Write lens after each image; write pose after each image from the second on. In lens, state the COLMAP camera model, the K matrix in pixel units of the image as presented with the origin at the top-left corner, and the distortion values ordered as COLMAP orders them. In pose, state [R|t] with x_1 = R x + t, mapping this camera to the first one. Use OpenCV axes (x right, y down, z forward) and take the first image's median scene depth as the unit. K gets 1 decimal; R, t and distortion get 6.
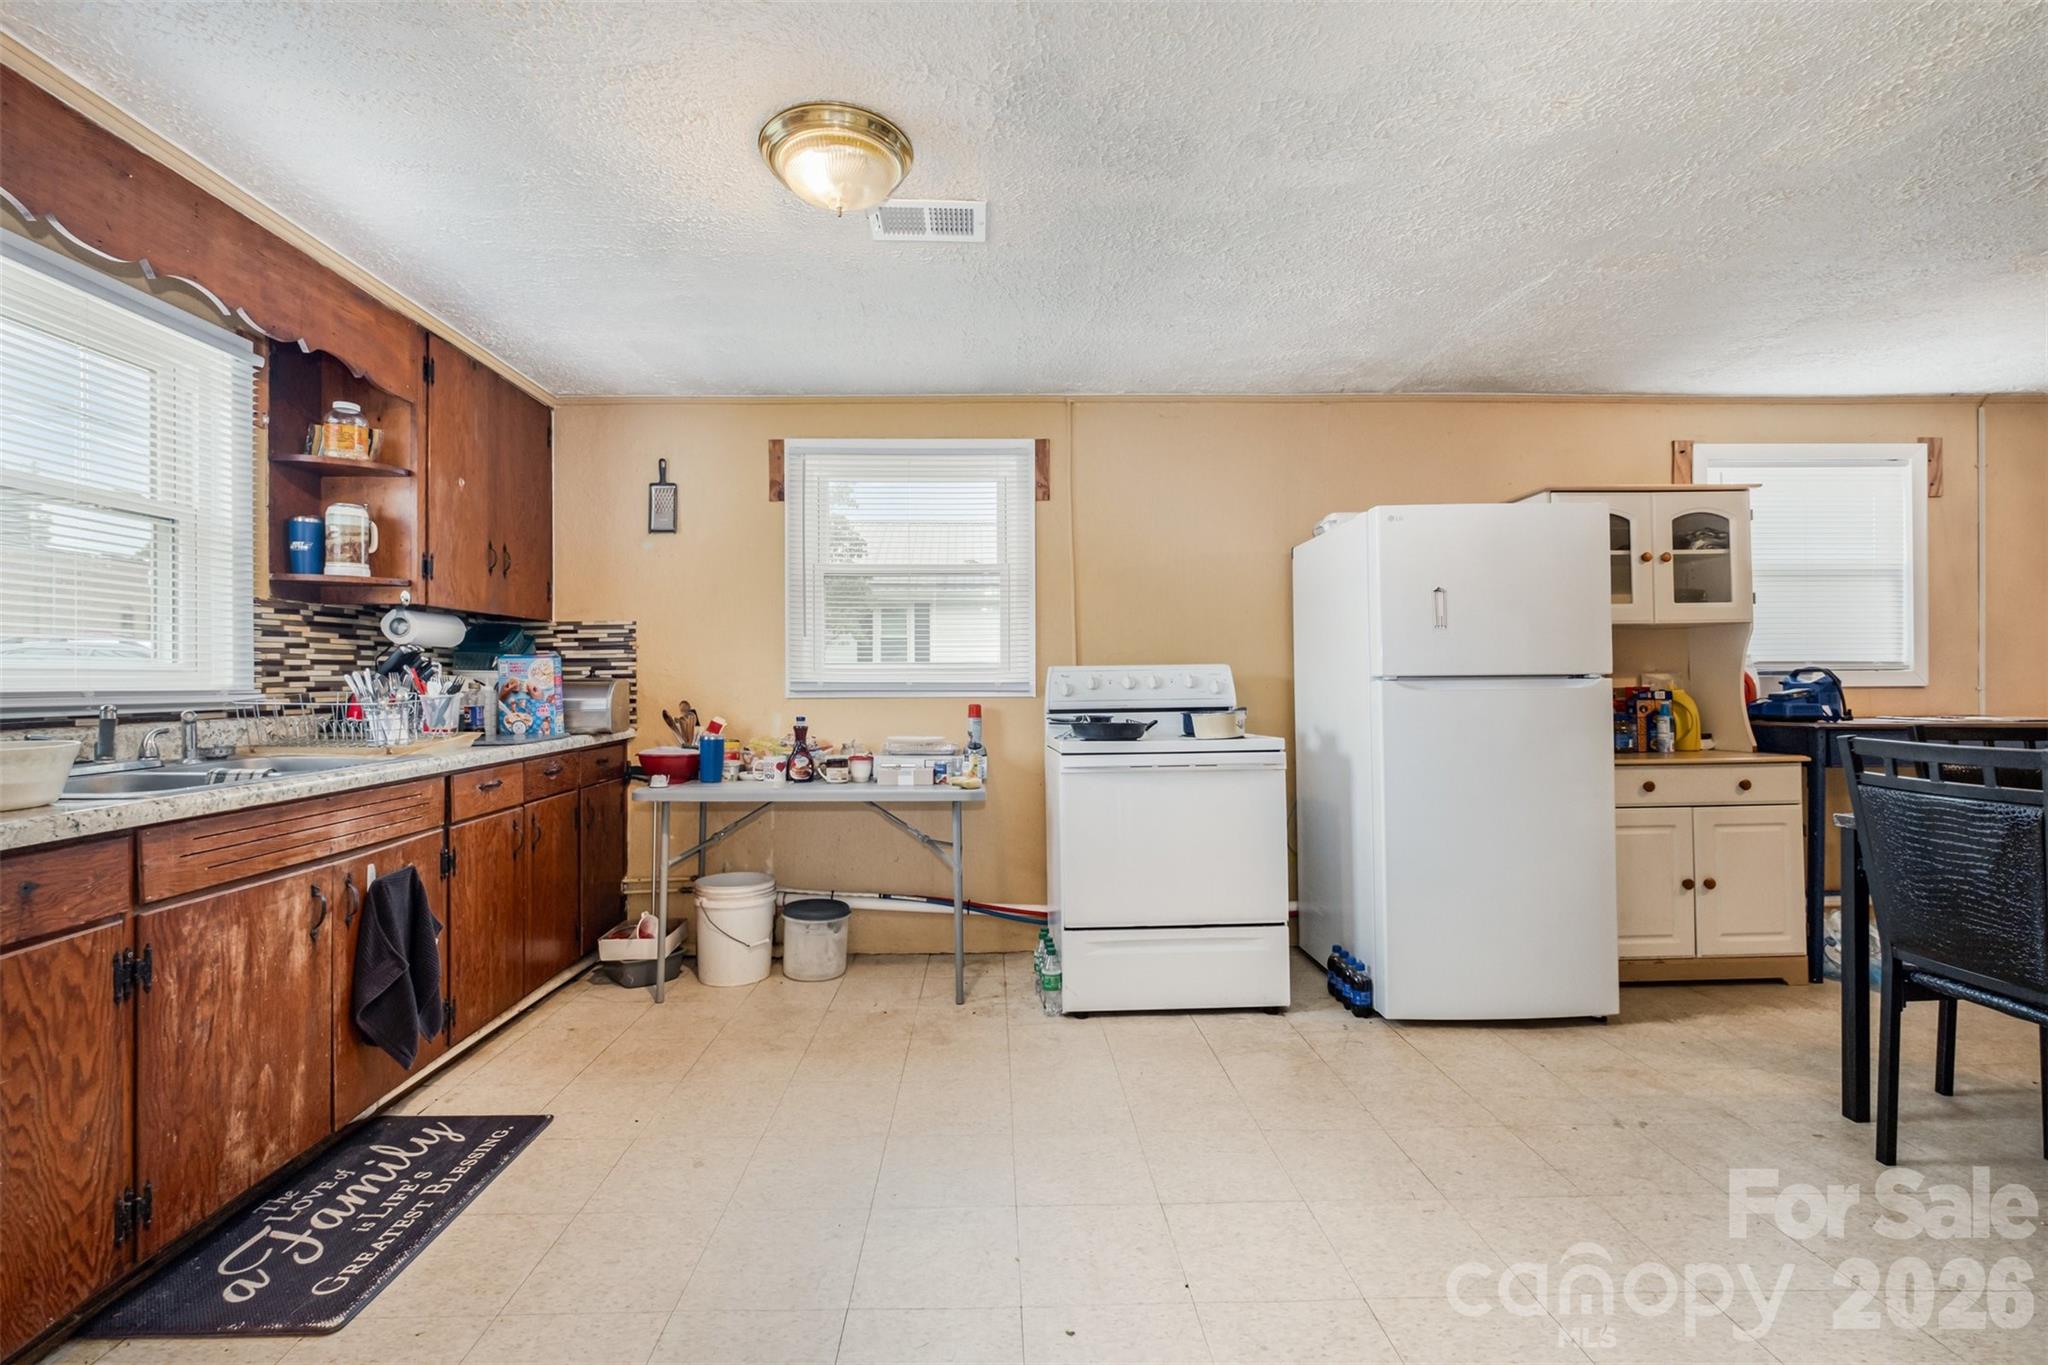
lens RADIAL K [[882.9, 0, 1024.0], [0, 882.9, 682.5], [0, 0, 1]] dist [0.001559, 0.000689]
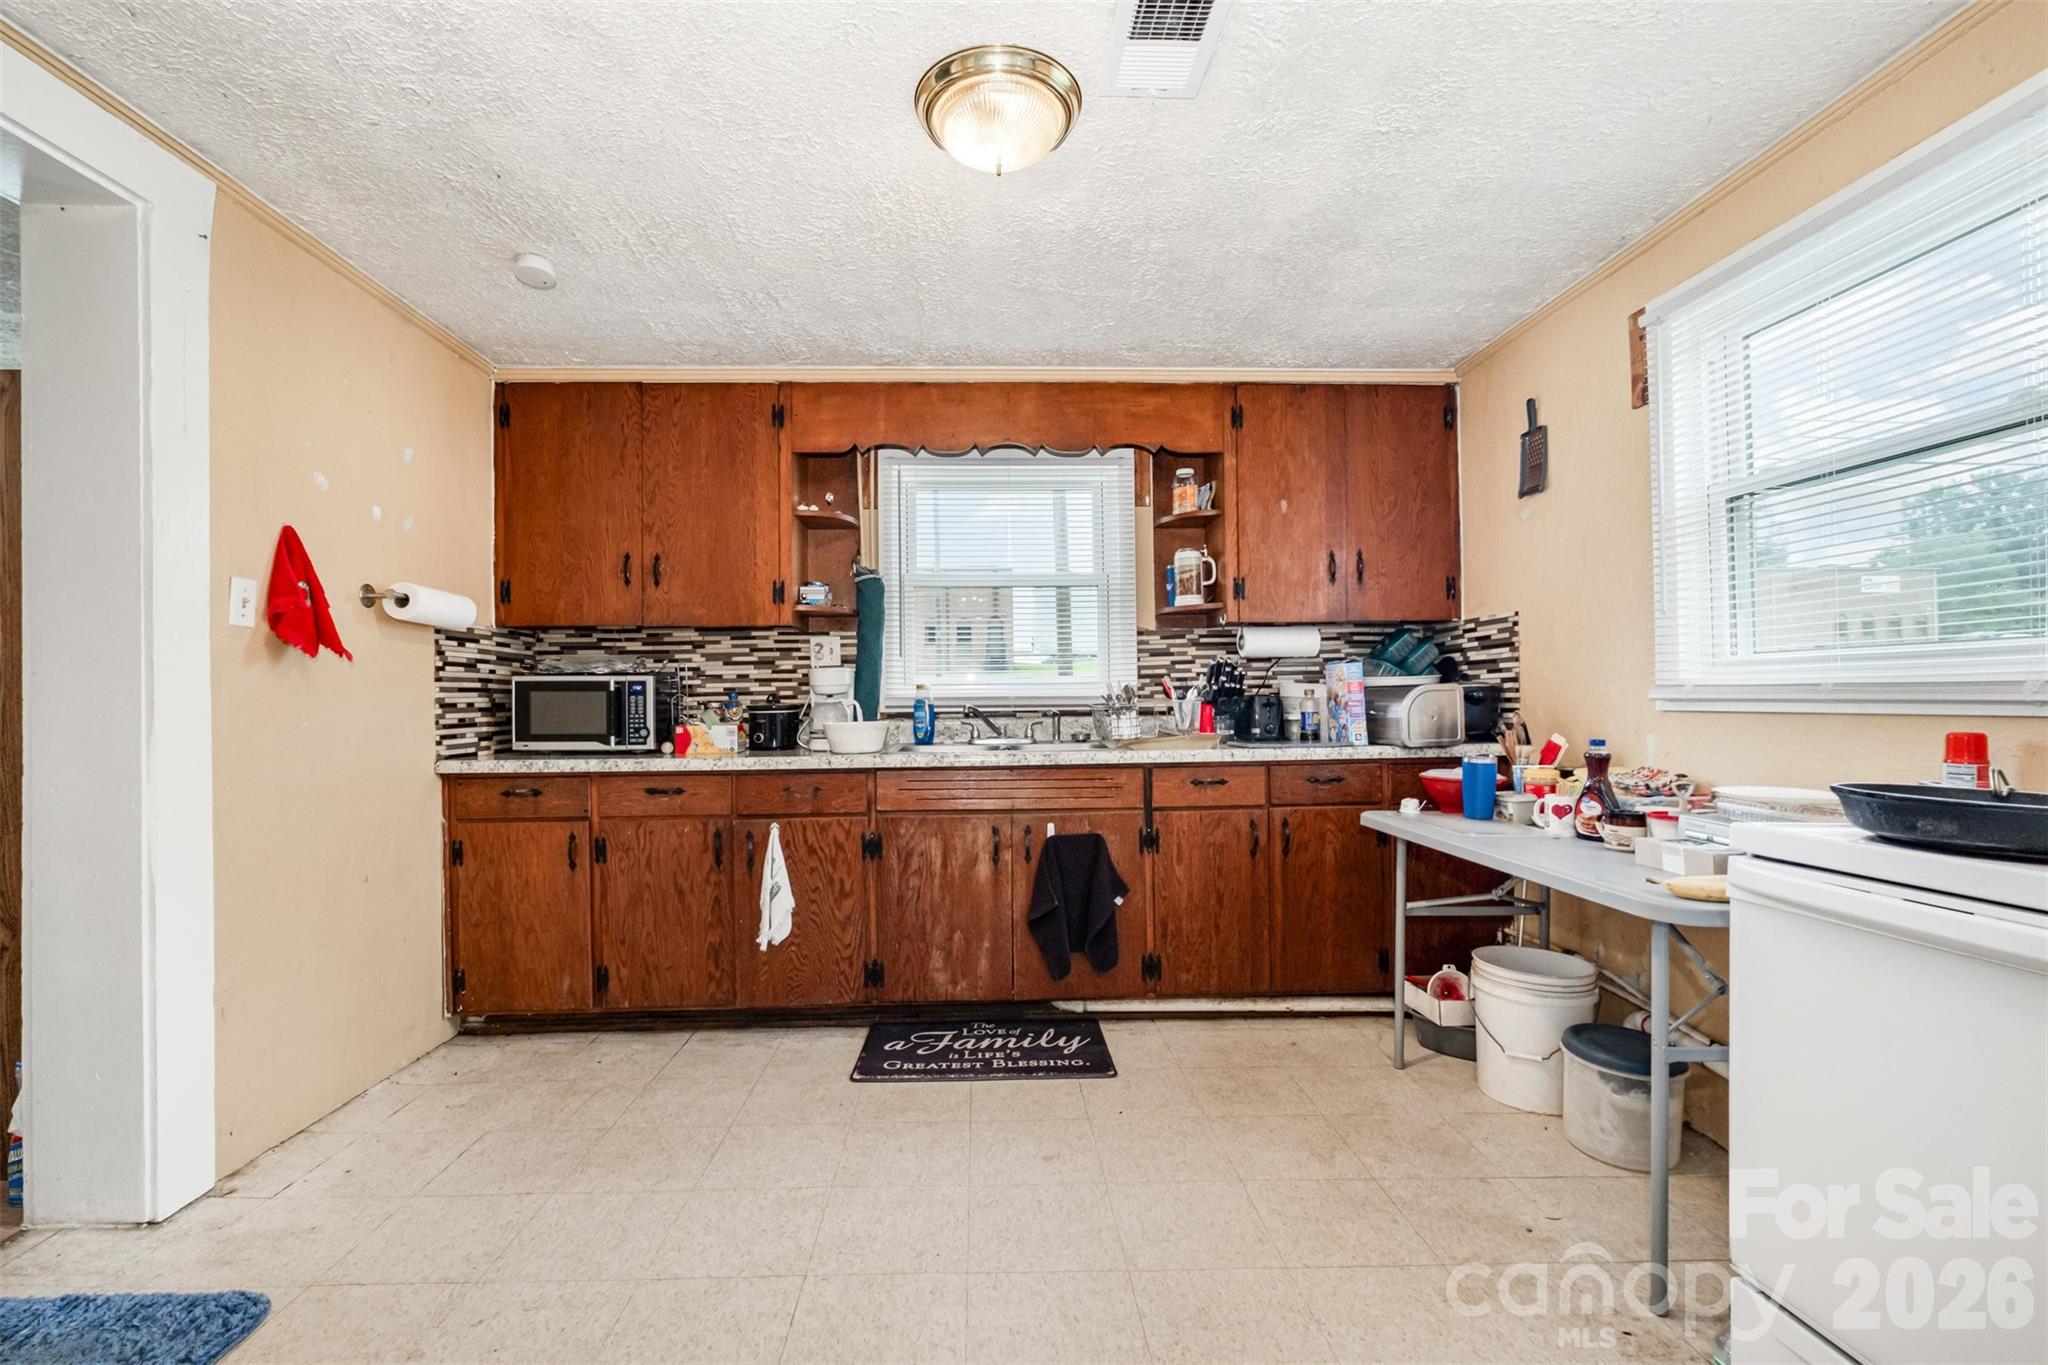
lens RADIAL K [[924.3, 0, 1015.2], [0, 924.3, 690.1], [0, 0, 1]] dist [-0.001850, 0.000074]
pose [[0.001036, -0.003963, -0.999992, 0.474208], [0.006587, 0.999970, -0.003956, 0.003033], [0.999978, -0.006582, 0.001062, 0.643180]]
